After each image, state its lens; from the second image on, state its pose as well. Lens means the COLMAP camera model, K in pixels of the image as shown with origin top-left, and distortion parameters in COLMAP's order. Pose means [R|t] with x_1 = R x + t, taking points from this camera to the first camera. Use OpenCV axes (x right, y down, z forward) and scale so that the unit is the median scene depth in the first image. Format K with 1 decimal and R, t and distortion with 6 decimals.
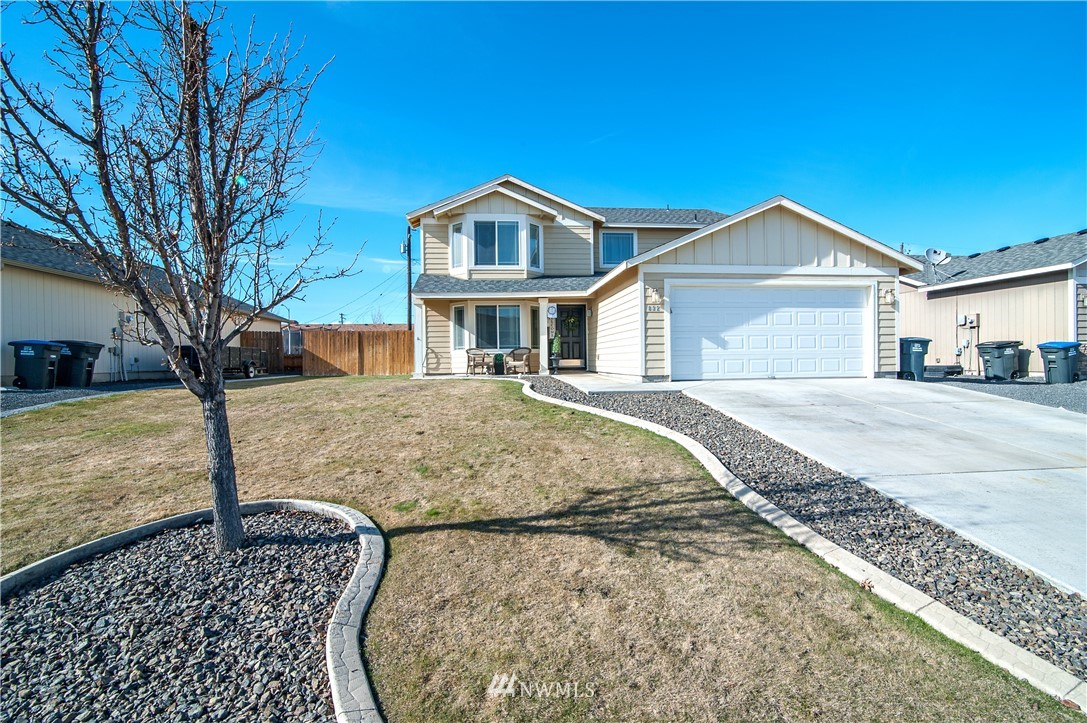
lens RADIAL K [[498.8, 0, 543.2], [0, 498.8, 364.8], [0, 0, 1]] dist [-0.017784, 0.000253]
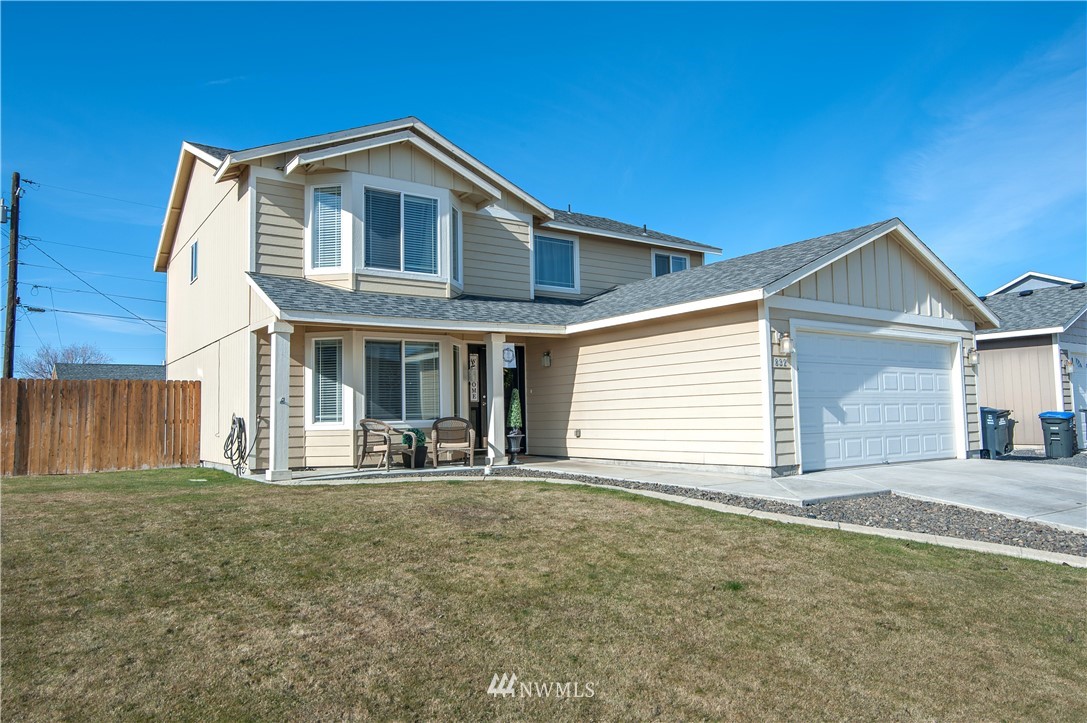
lens RADIAL K [[731.1, 0, 543.5], [0, 731.1, 361.5], [0, 0, 1]] dist [-0.001564, -0.001561]
pose [[0.873377, 0.035077, 0.485780, -0.353003], [0.011078, 0.995714, -0.091815, -0.020311], [-0.486919, 0.085570, 0.869246, 0.217875]]
